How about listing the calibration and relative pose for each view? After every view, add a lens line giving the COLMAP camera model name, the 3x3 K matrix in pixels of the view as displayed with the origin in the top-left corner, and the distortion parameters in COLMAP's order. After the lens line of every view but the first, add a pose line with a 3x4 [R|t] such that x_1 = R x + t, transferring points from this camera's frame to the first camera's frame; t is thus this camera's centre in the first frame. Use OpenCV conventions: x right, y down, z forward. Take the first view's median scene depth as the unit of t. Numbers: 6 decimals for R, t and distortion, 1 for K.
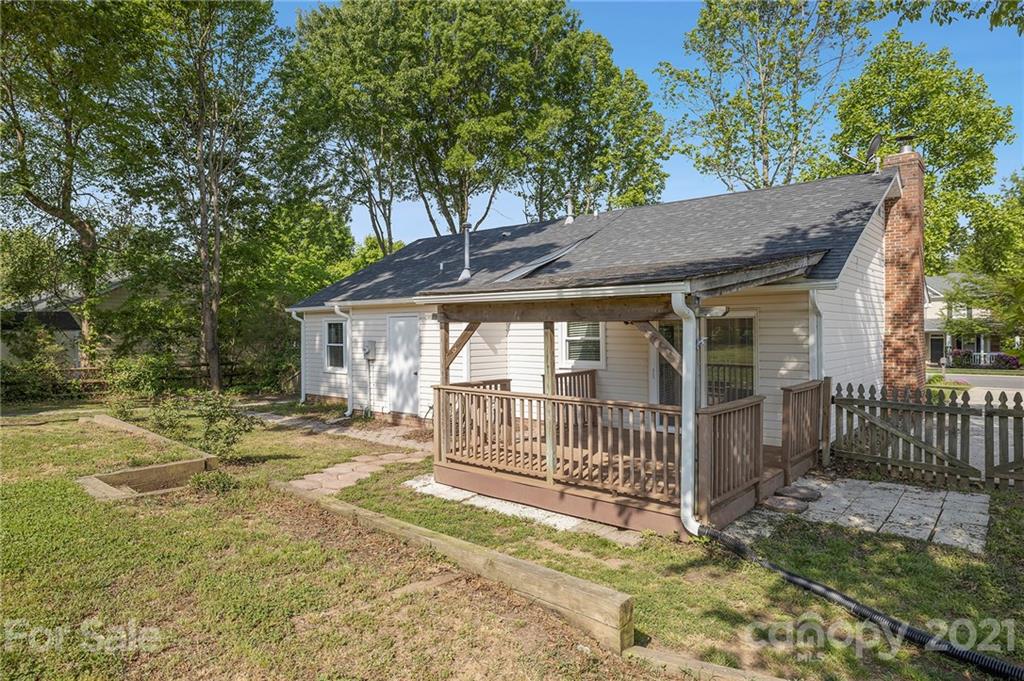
lens RADIAL K [[627.3, 0, 513.6], [0, 627.3, 338.4], [0, 0, 1]] dist [-0.009557, -0.001017]
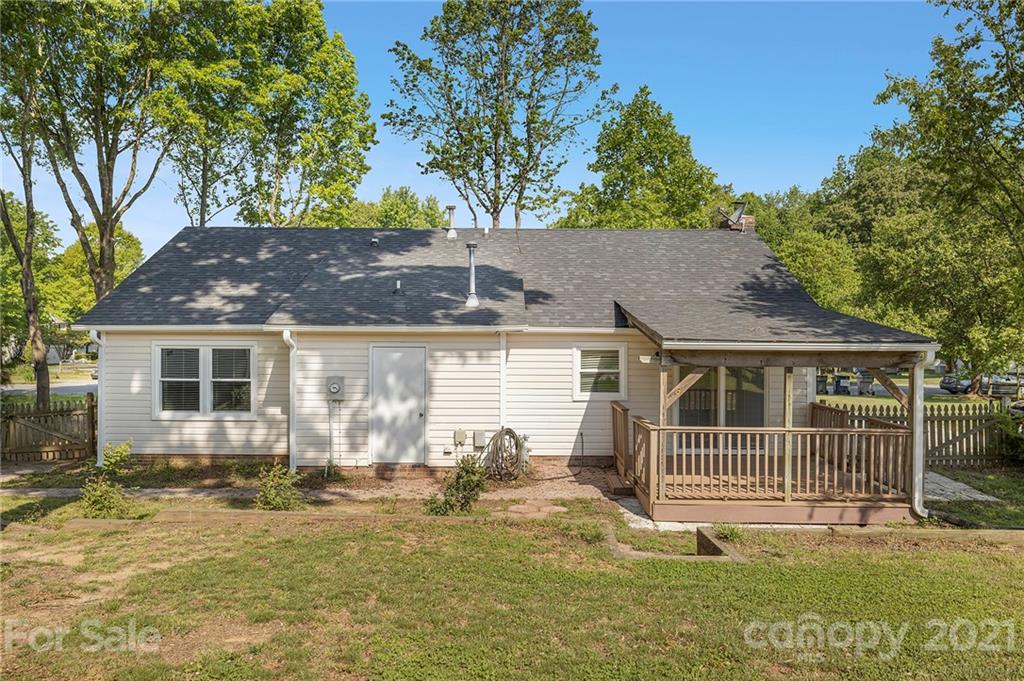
lens RADIAL K [[787.1, 0, 511.0], [0, 787.1, 340.6], [0, 0, 1]] dist [-0.023604, -0.001518]
pose [[0.755362, 0.000574, 0.655307, -0.735839], [-0.000052, 1.000000, -0.000816, -0.042356], [-0.655308, 0.000582, 0.755362, 0.120327]]
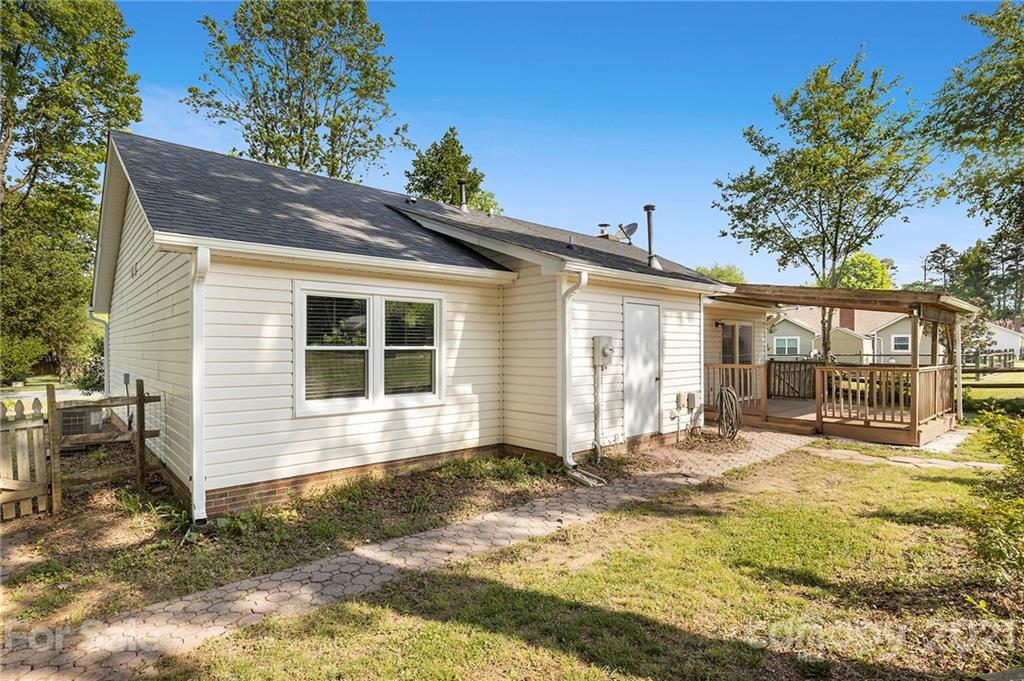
lens RADIAL K [[524.2, 0, 509.8], [0, 524.2, 345.8], [0, 0, 1]] dist [-0.003930, 0.000121]
pose [[0.126611, 0.008279, 0.991918, -0.798061], [0.014491, 0.999843, -0.010194, 0.017528], [-0.991847, 0.015665, 0.126471, 1.065521]]
